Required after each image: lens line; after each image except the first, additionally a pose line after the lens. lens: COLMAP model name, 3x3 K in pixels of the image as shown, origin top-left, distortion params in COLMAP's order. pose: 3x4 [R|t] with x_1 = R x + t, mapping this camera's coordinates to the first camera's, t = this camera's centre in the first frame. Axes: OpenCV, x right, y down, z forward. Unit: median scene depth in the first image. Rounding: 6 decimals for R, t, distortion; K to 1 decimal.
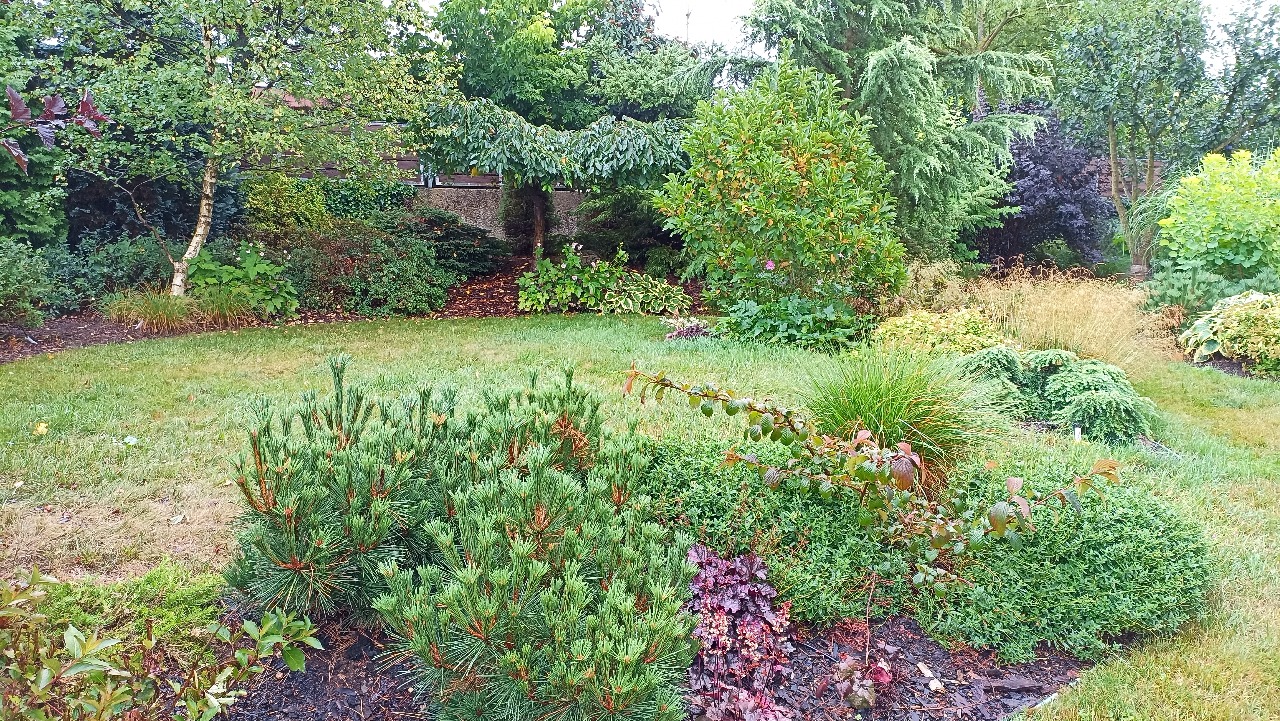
lens RADIAL K [[1009.7, 0, 653.7], [0, 1009.7, 362.2], [0, 0, 1]] dist [0.055983, 0.000043]
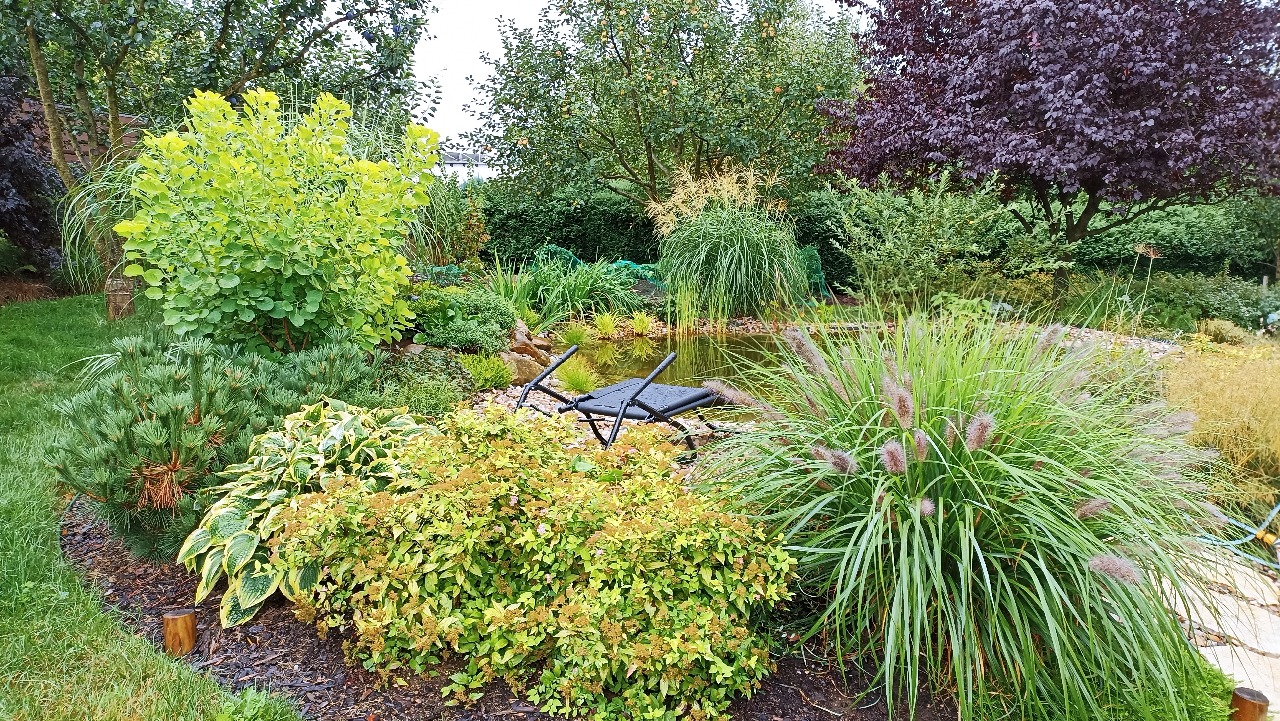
lens RADIAL K [[1009.7, 0, 653.7], [0, 1009.7, 362.2], [0, 0, 1]] dist [0.055983, 0.000043]
pose [[0.630225, -0.105899, 0.769157, 0.298034], [0.081908, 0.994195, 0.069769, -0.093935], [-0.772080, 0.019030, 0.635240, 0.544169]]
